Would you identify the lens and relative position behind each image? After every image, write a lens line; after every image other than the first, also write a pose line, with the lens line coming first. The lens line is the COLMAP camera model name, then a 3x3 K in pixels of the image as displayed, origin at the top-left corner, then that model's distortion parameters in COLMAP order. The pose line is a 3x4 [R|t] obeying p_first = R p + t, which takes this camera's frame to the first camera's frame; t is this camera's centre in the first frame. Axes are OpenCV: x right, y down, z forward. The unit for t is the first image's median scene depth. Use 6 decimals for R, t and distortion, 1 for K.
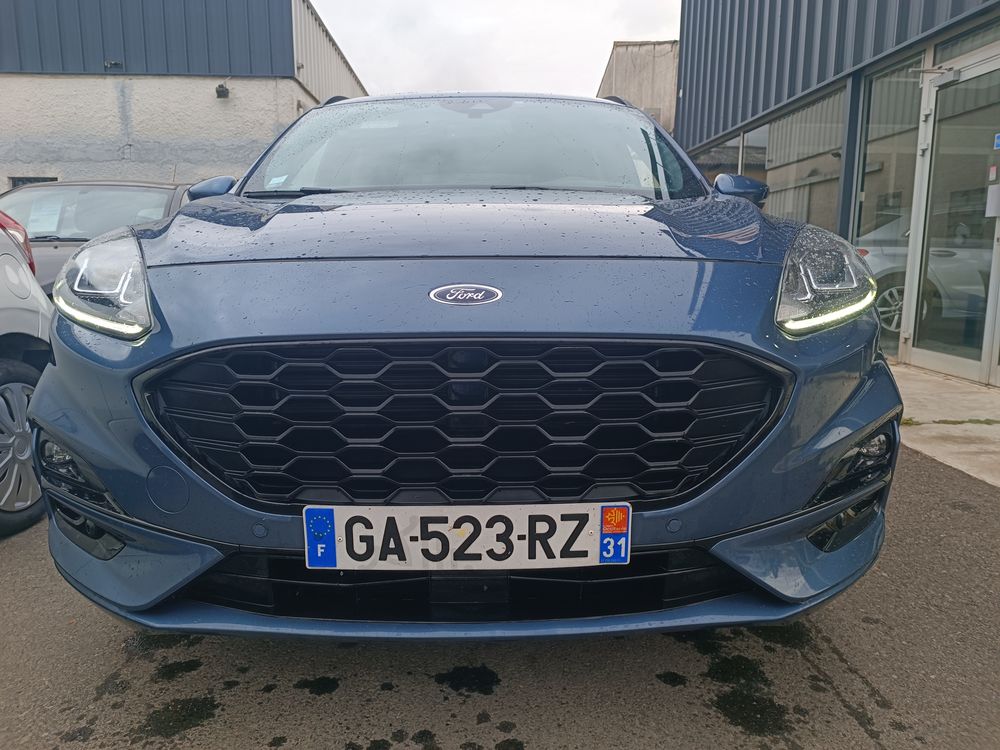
lens RADIAL K [[723.9, 0, 495.6], [0, 723.9, 396.6], [0, 0, 1]] dist [0.038699, -0.075009]
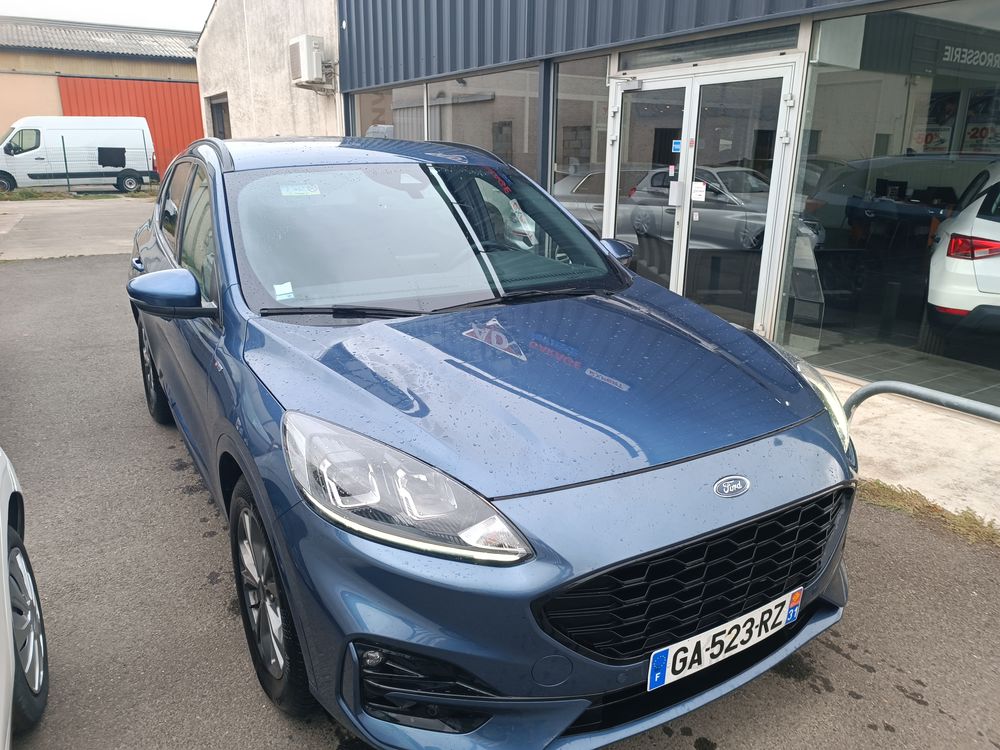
lens RADIAL K [[717.8, 0, 500.0], [0, 717.8, 375.0], [0, 0, 1]] dist [0.005914, 0.002805]
pose [[0.864399, -0.137674, 0.483590, -1.106960], [0.081442, 0.987420, 0.135536, -0.591811], [-0.496166, -0.077772, 0.864737, -0.030065]]
